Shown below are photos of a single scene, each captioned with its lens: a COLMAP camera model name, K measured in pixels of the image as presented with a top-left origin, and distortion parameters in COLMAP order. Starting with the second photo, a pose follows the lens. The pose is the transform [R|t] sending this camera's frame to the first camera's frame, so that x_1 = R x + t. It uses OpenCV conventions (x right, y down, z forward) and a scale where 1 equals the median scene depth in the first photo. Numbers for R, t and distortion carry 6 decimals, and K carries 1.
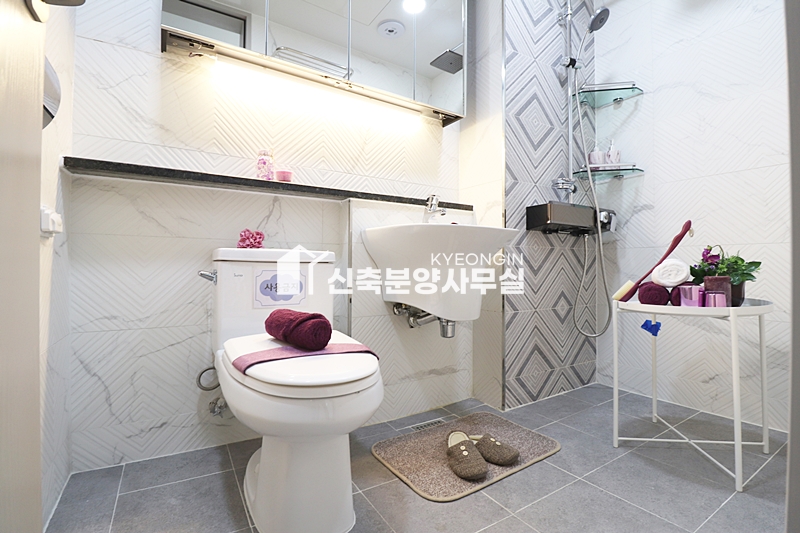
lens RADIAL K [[370.7, 0, 403.4], [0, 370.7, 269.9], [0, 0, 1]] dist [0.001710, -0.003497]
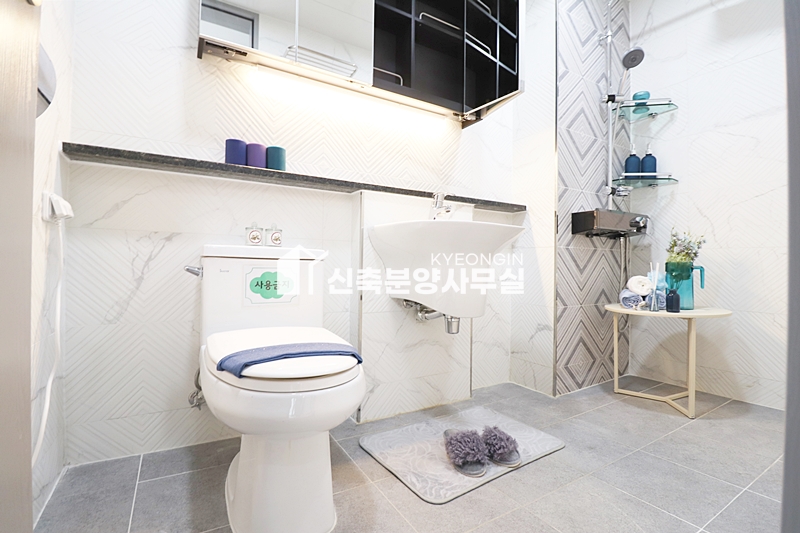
lens RADIAL K [[370.7, 0, 396.7], [0, 370.7, 265.2], [0, 0, 1]] dist [0.001710, -0.003497]
pose [[0.999932, 0.004547, -0.010710, -0.163843], [-0.004577, 0.999986, -0.002712, -0.005903], [0.010697, 0.002760, 0.999939, -0.097760]]
